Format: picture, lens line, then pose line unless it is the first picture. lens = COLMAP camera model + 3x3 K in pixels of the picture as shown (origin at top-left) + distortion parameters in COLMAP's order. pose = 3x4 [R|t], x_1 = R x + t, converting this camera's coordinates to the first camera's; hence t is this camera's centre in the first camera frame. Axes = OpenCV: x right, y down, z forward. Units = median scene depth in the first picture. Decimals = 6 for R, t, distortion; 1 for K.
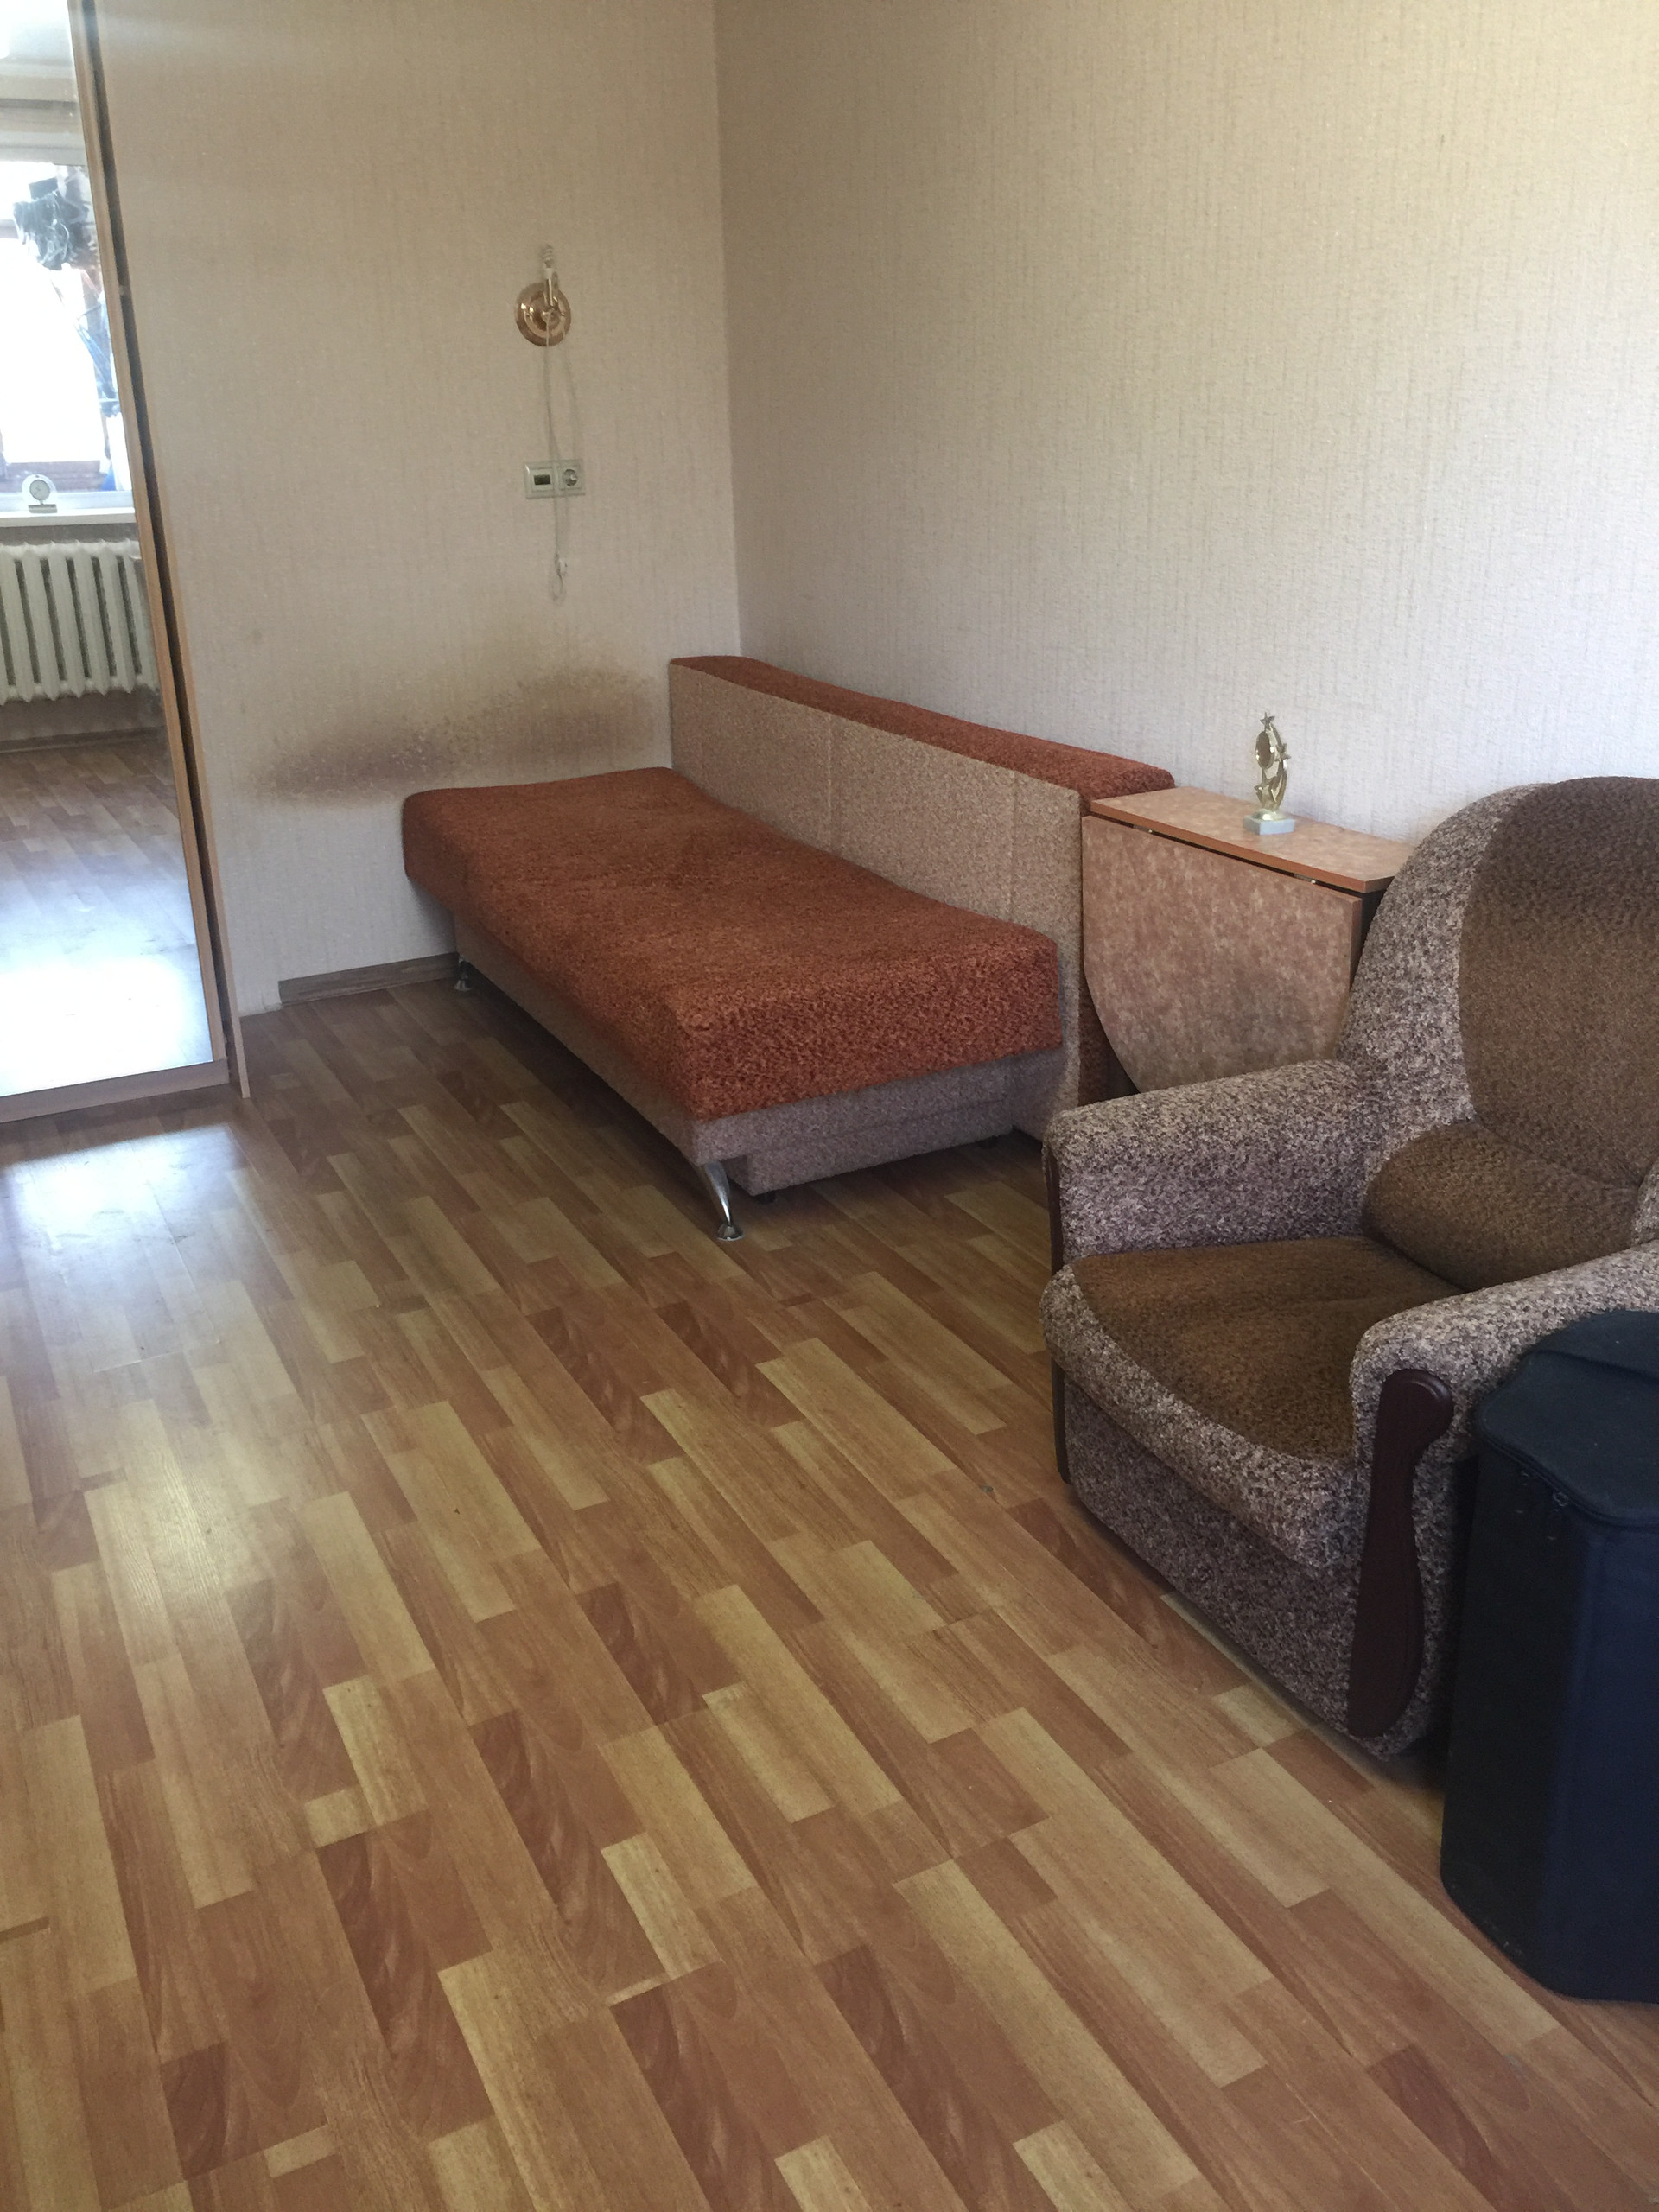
lens RADIAL K [[1900.9, 0, 829.3], [0, 1900.9, 1090.3], [0, 0, 1]] dist [0.081754, -0.111316]
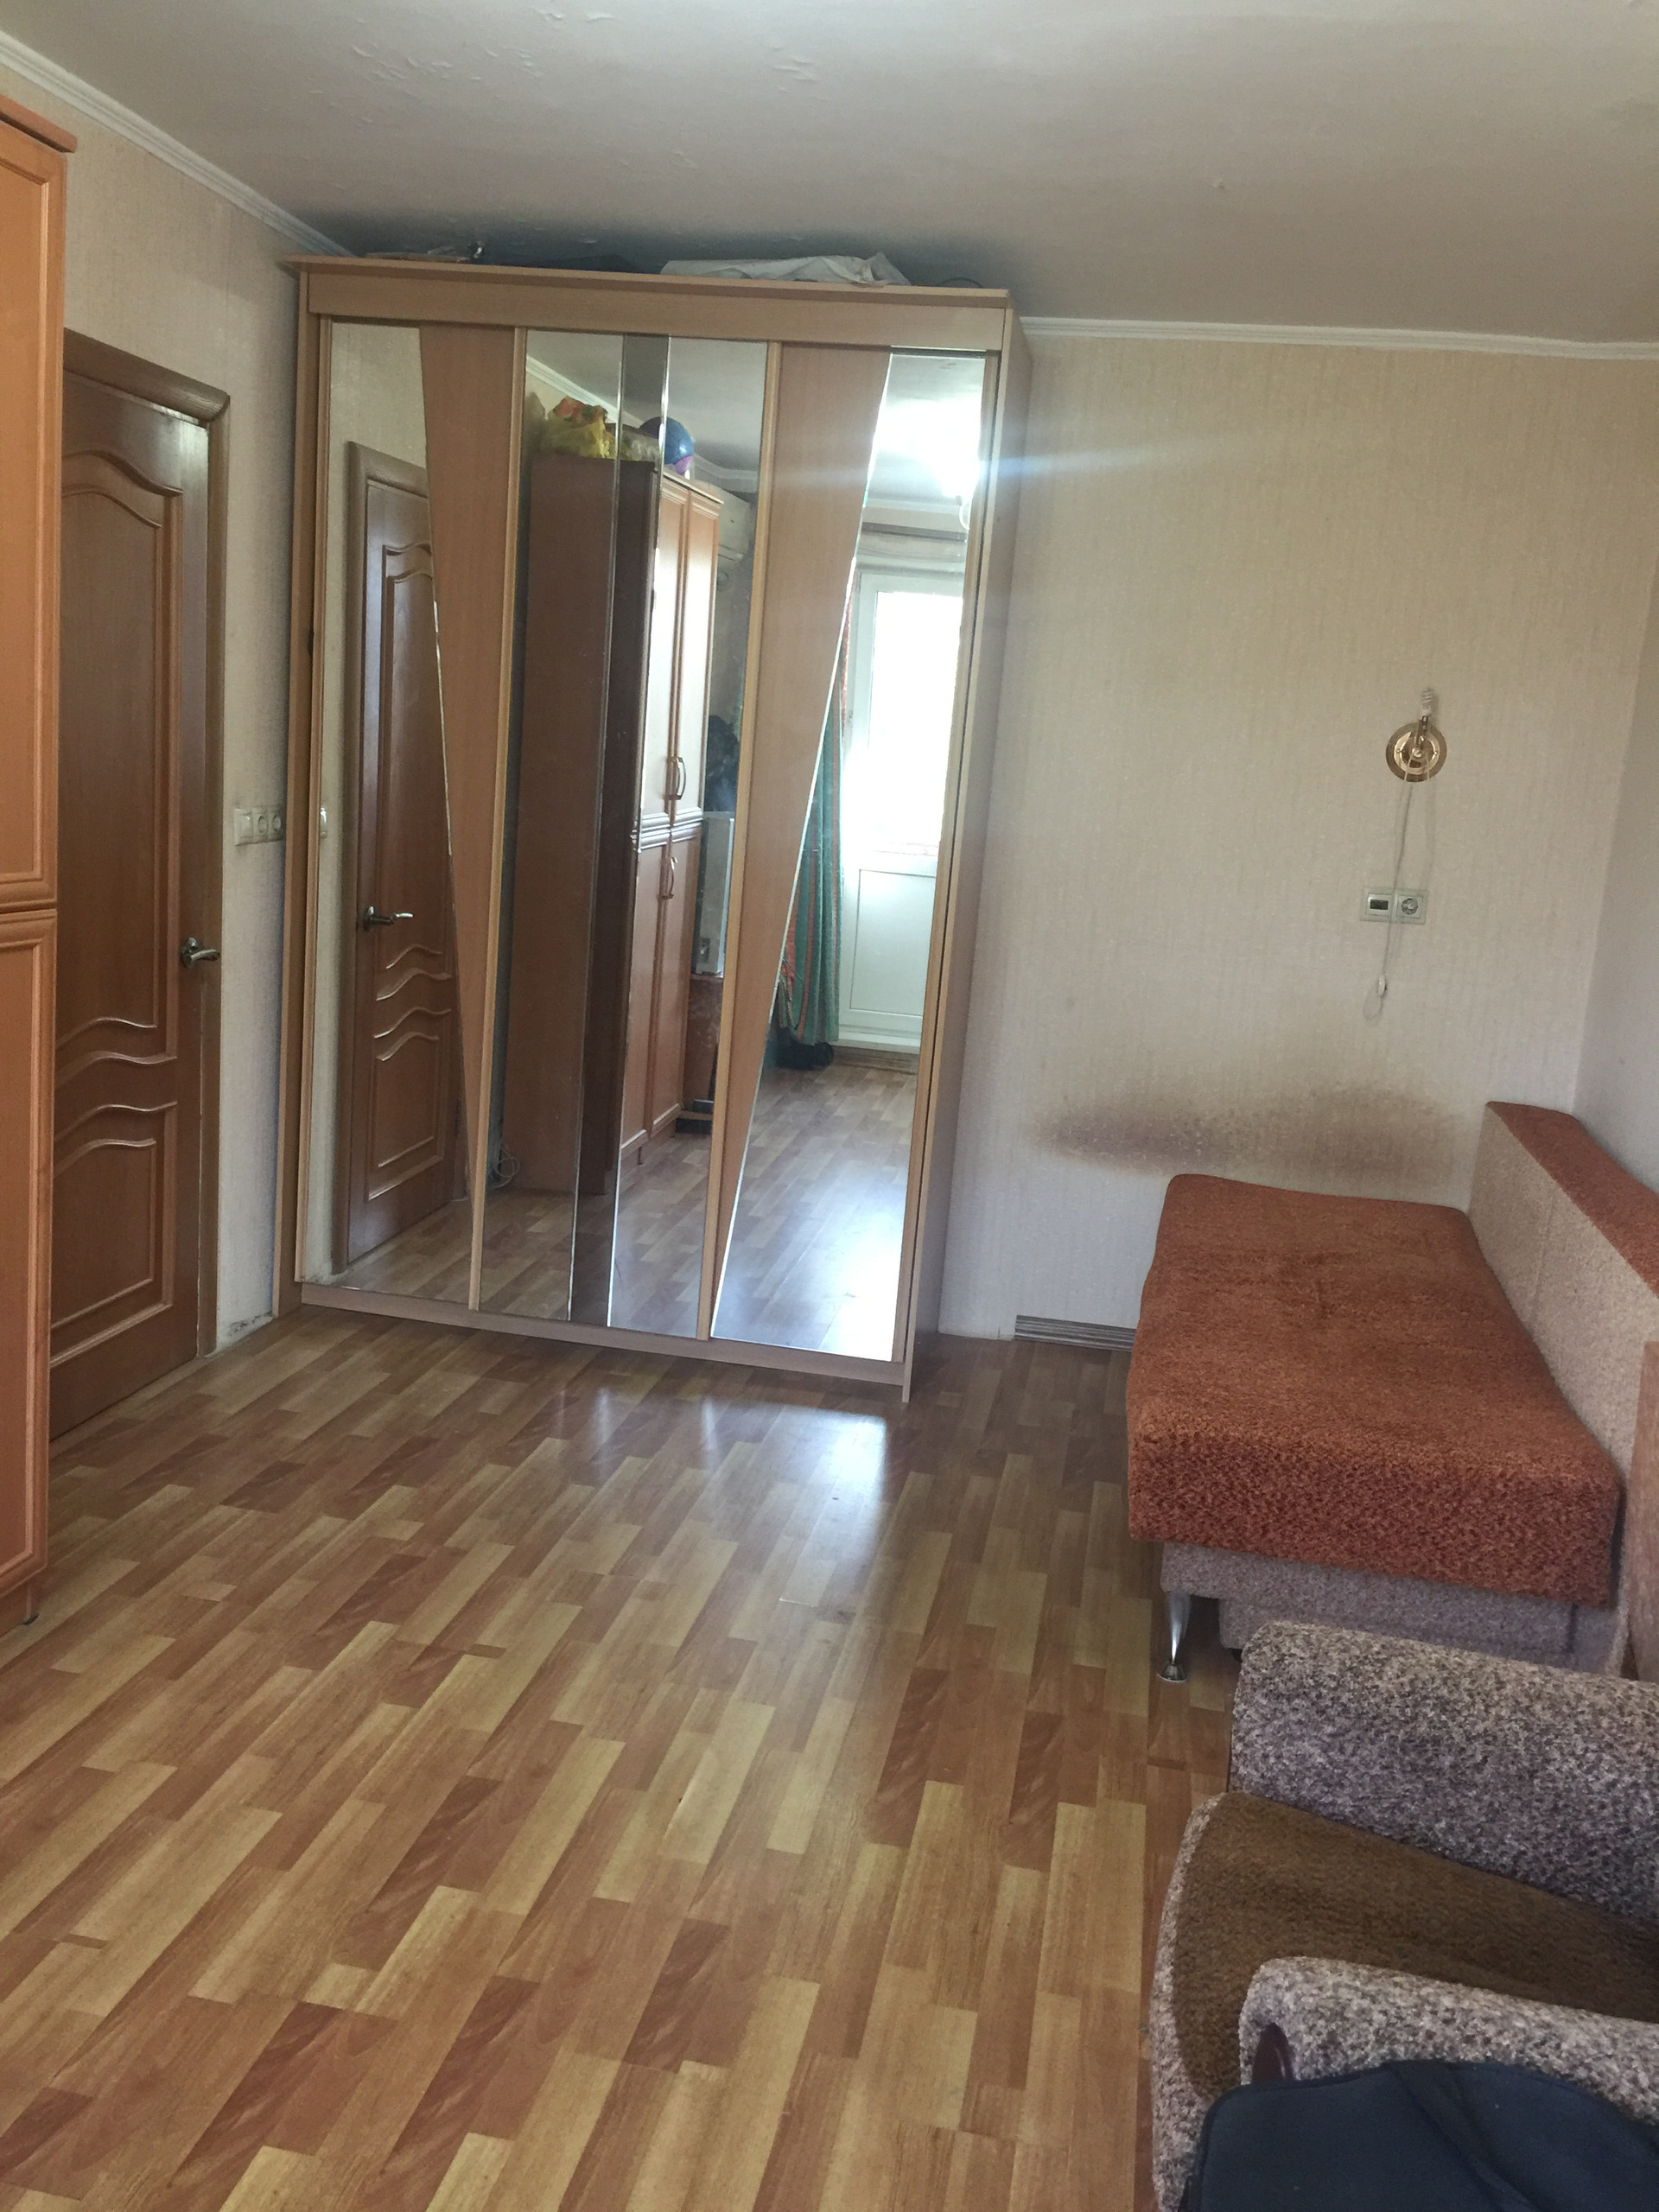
lens RADIAL K [[1902.6, 0, 832.2], [0, 1902.6, 1111.8], [0, 0, 1]] dist [0.099861, -0.160291]
pose [[0.787484, 0.199186, -0.583262, 0.416066], [-0.308308, 0.946735, -0.092946, -0.062163], [0.533681, 0.253018, 0.806949, 0.119082]]
